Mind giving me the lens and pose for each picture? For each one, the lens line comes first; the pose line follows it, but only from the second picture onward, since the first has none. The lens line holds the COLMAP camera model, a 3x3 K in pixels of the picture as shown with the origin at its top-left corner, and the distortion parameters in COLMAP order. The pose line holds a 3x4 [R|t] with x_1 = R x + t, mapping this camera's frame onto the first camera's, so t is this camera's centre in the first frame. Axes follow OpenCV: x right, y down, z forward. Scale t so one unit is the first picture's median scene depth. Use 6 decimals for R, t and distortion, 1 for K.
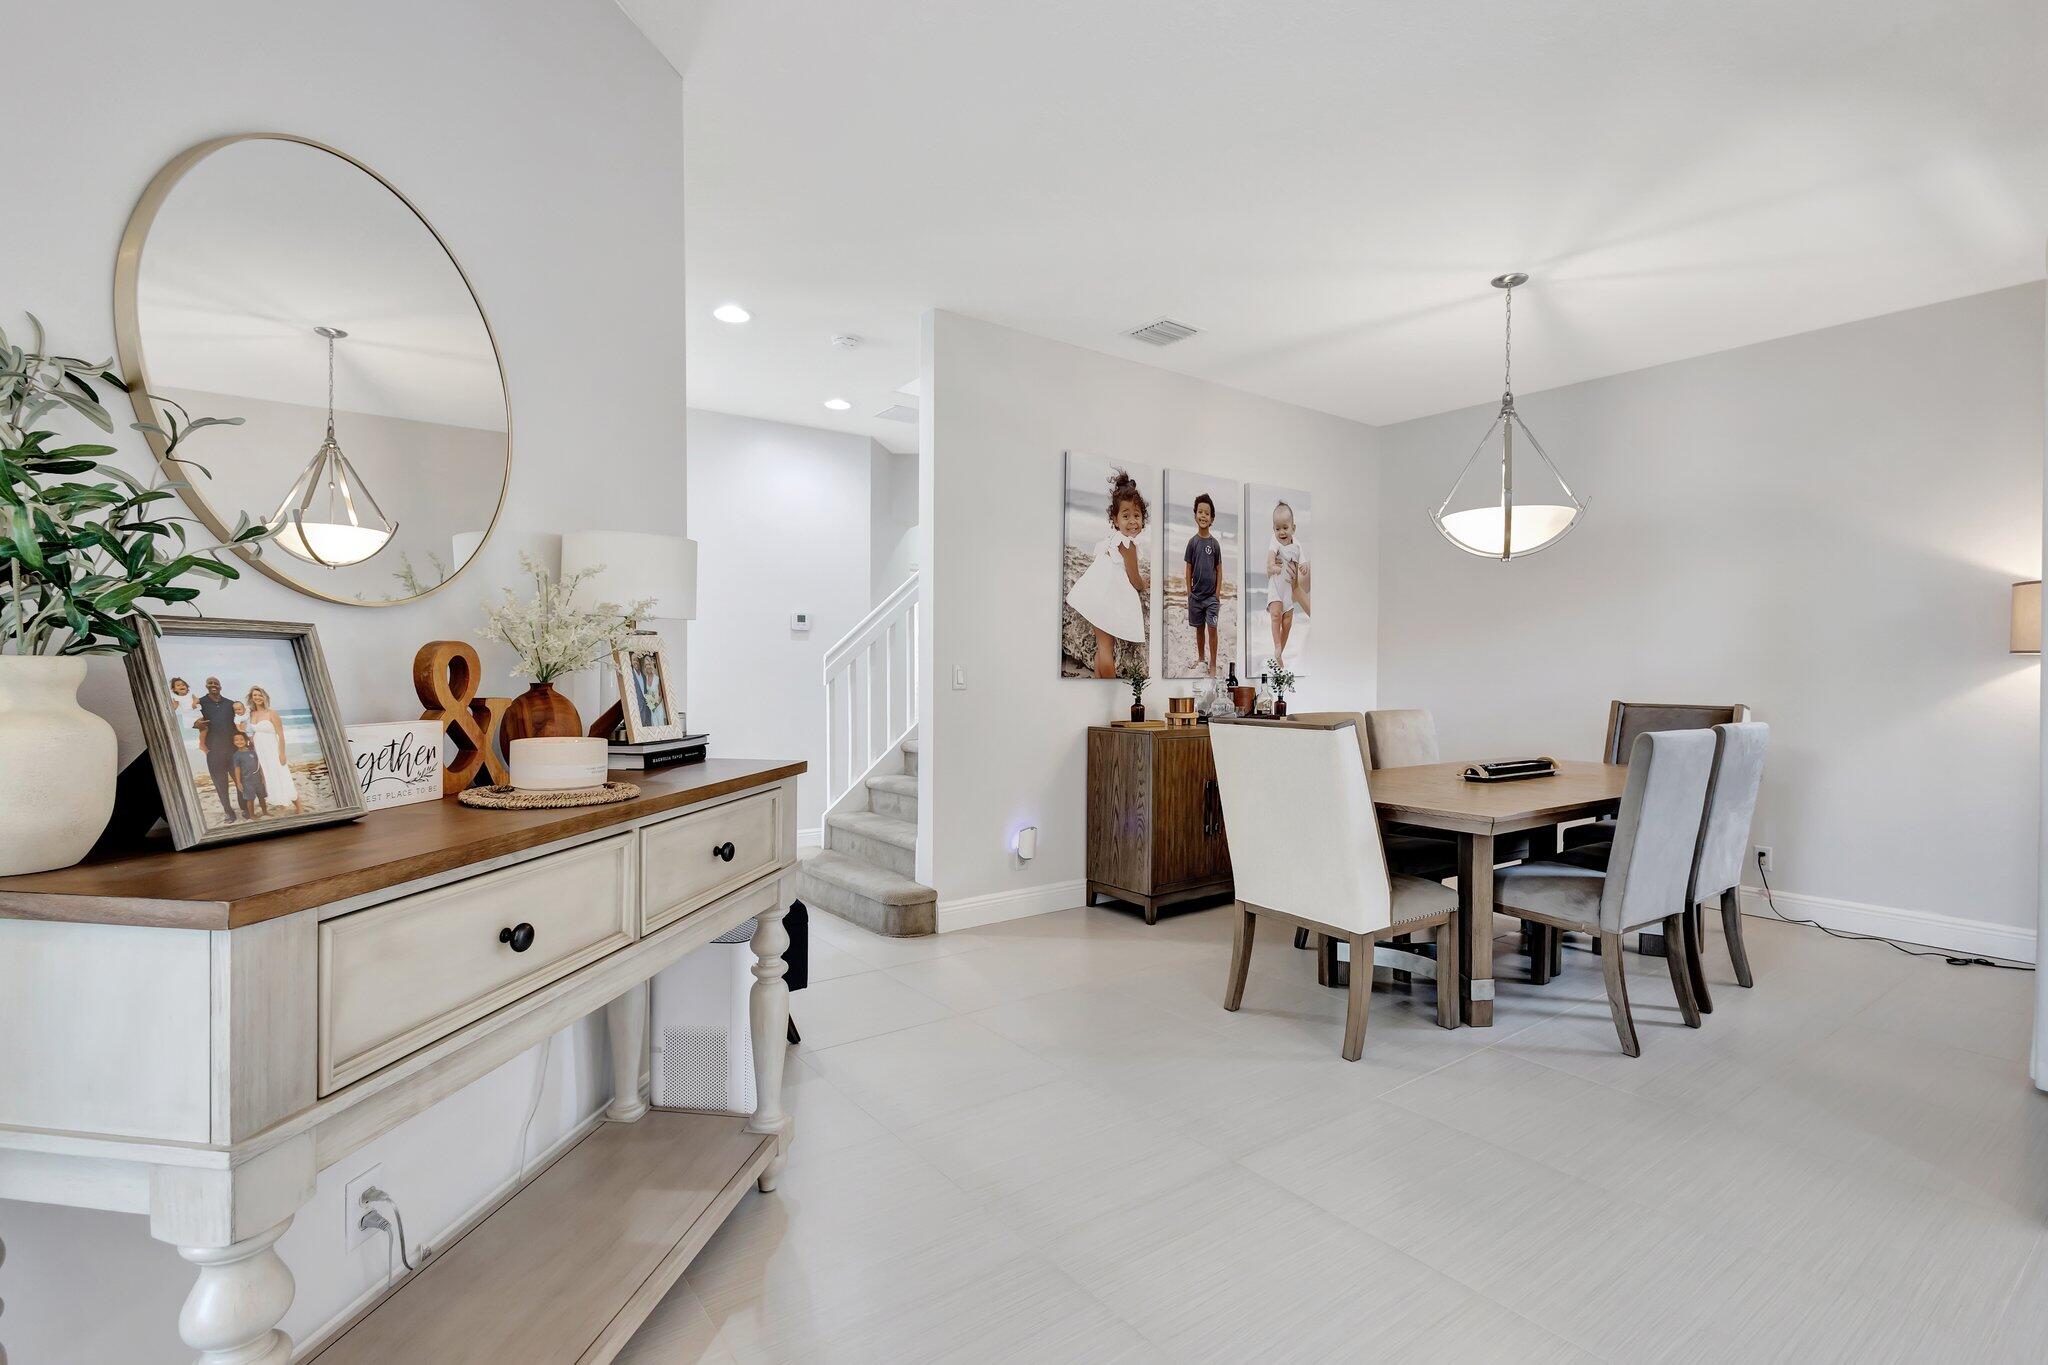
lens RADIAL K [[954.1, 0, 1022.2], [0, 954.1, 664.7], [0, 0, 1]] dist [0.002623, -0.000235]
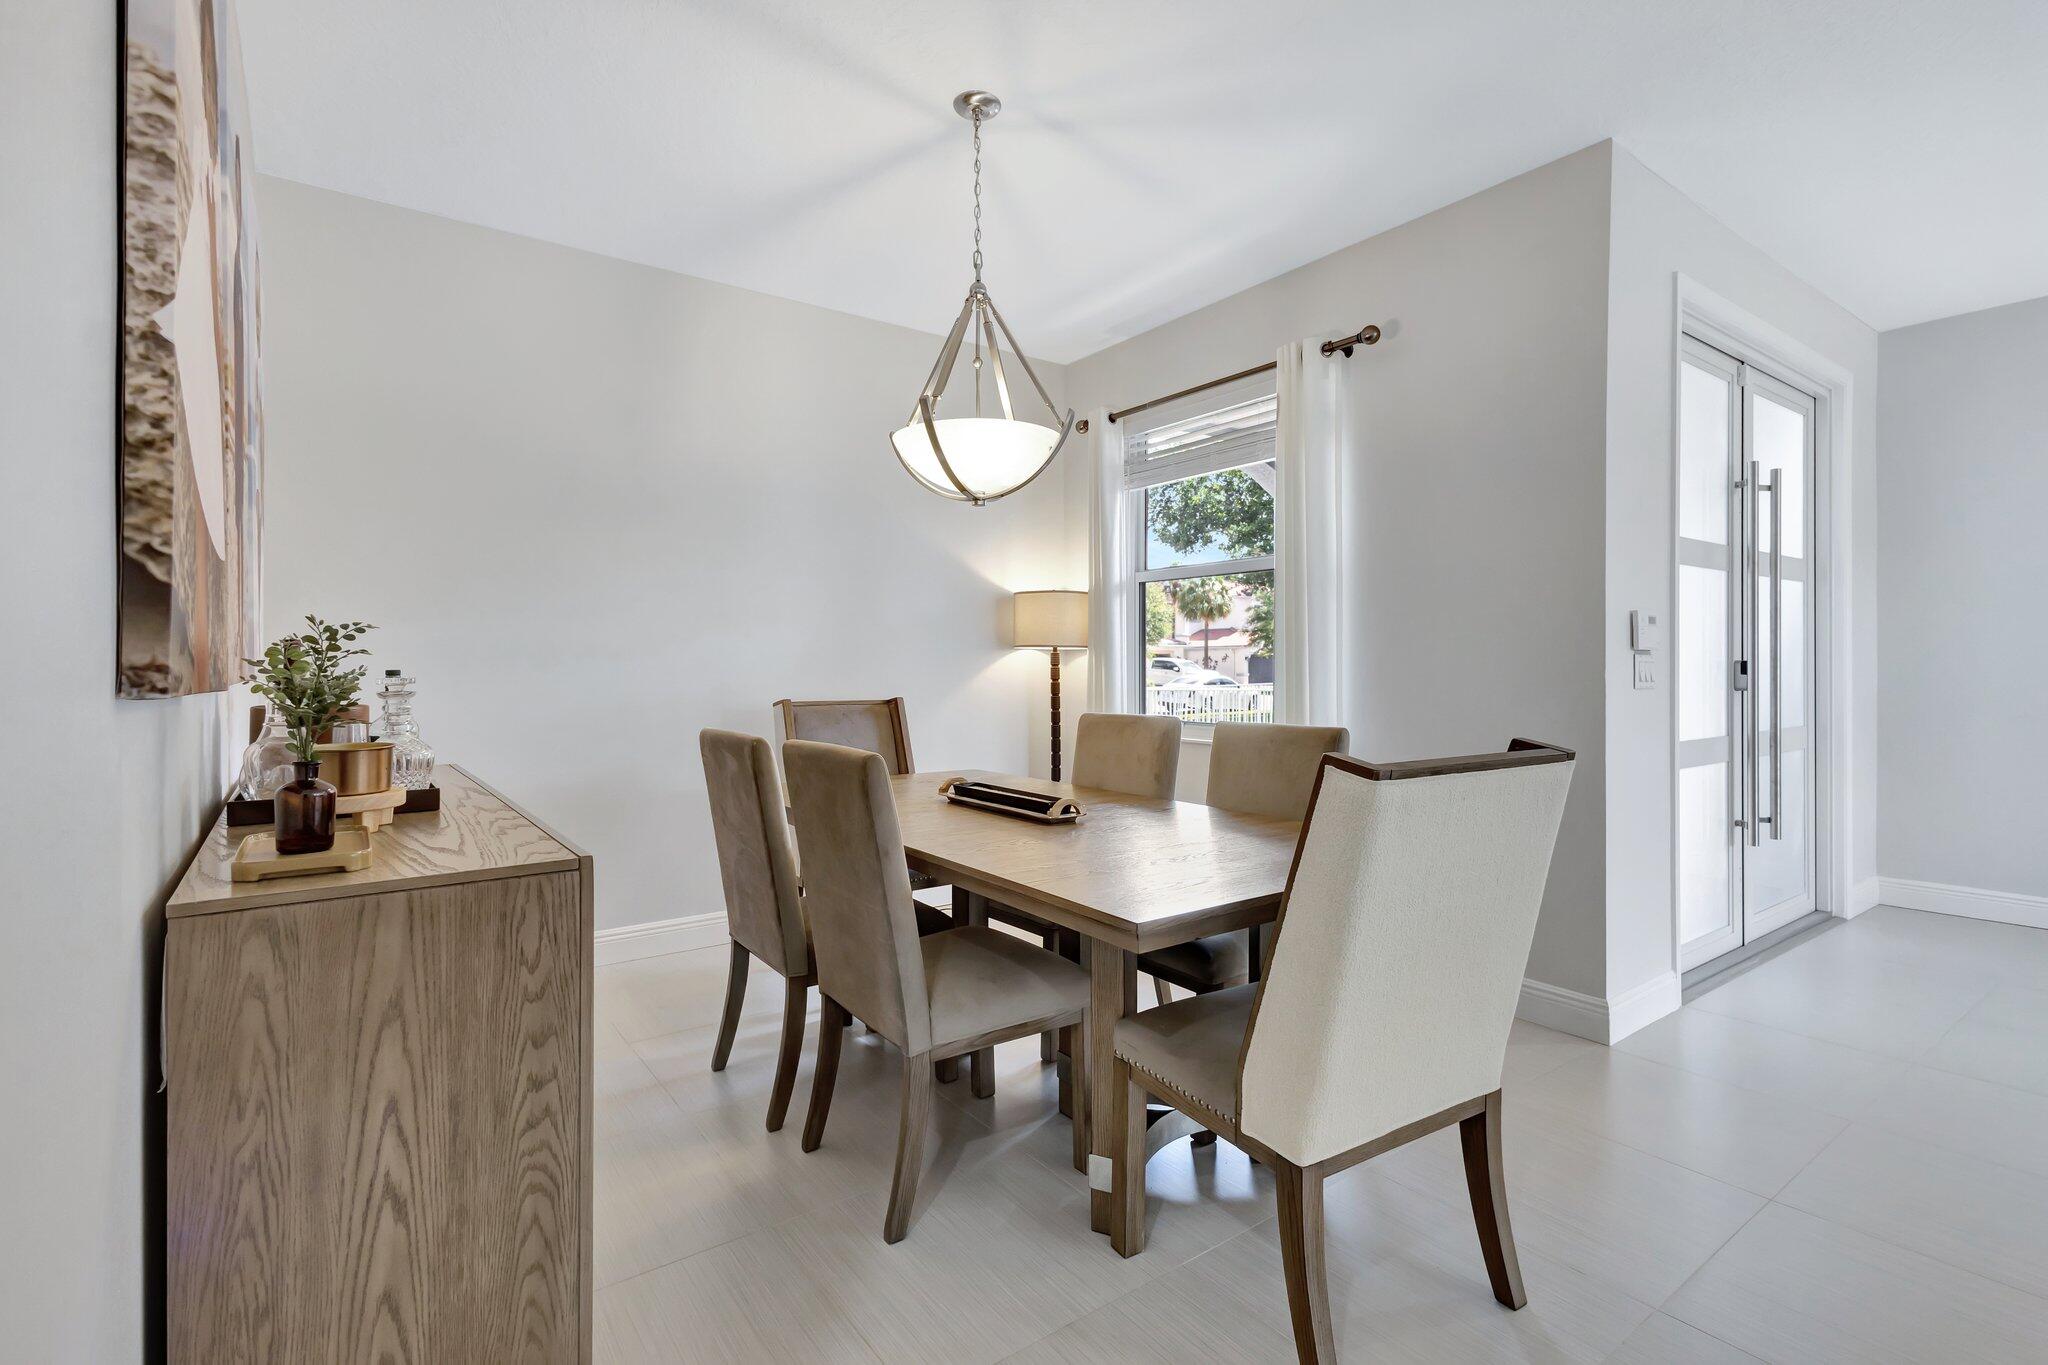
lens RADIAL K [[956.1, 0, 1025.1], [0, 956.1, 669.2], [0, 0, 1]] dist [0.002004, -0.000890]
pose [[0.004824, -0.008004, 0.999956, -0.148076], [-0.001228, 0.999967, 0.008010, 0.005620], [-0.999988, -0.001267, 0.004814, 0.739807]]
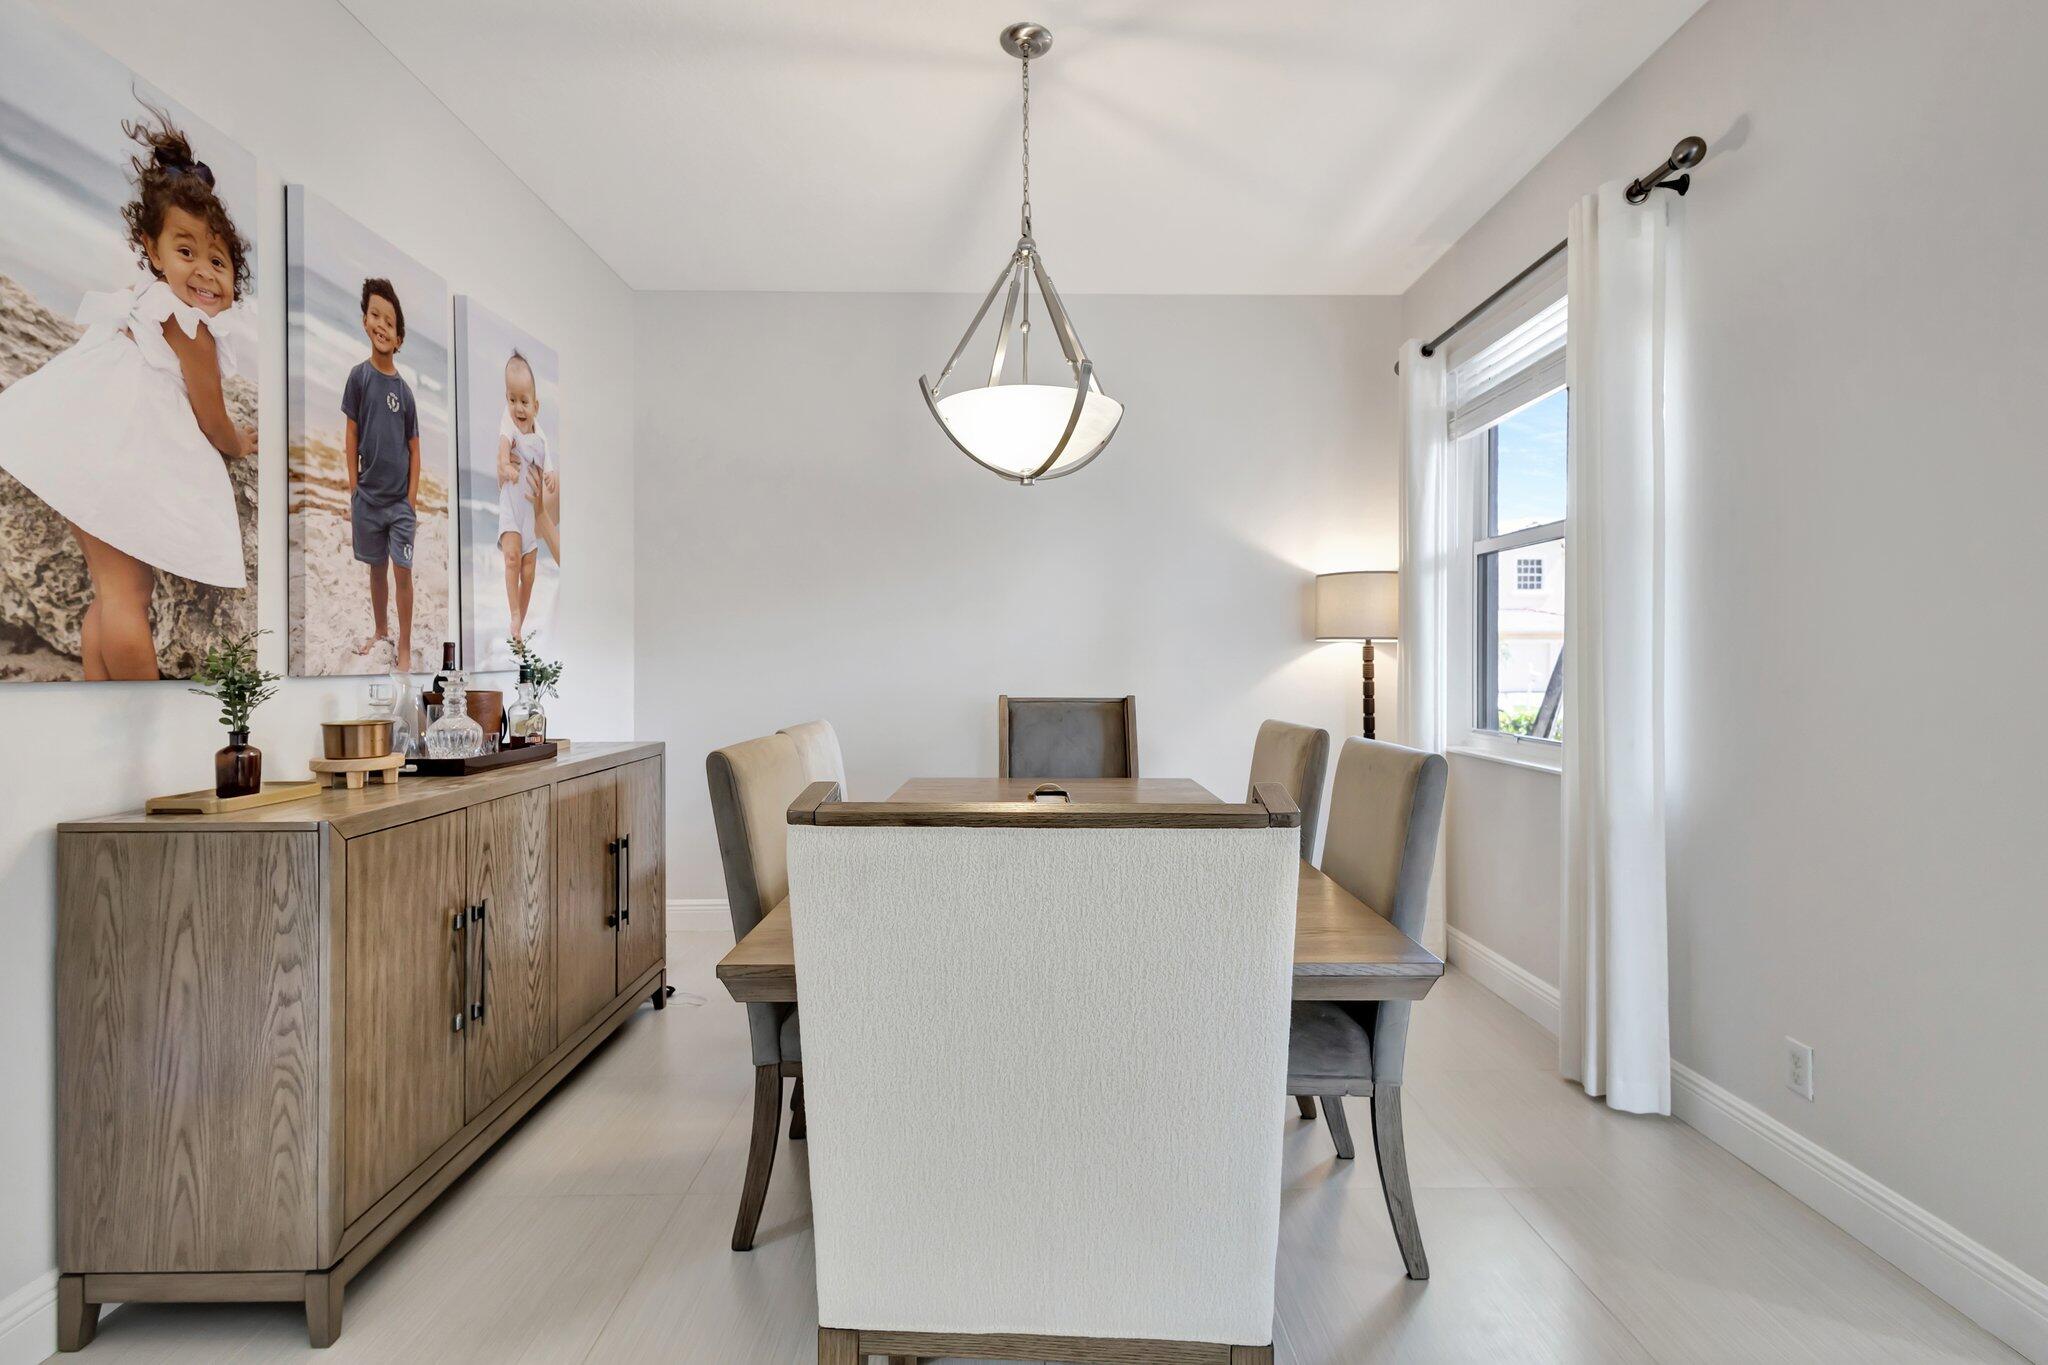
lens RADIAL K [[954.1, 0, 1022.2], [0, 954.1, 664.7], [0, 0, 1]] dist [0.002623, -0.000235]
pose [[0.588048, -0.007818, 0.808789, -0.004003], [-0.000042, 0.999953, 0.009697, 0.004542], [-0.808826, -0.005736, 0.588020, 0.486756]]
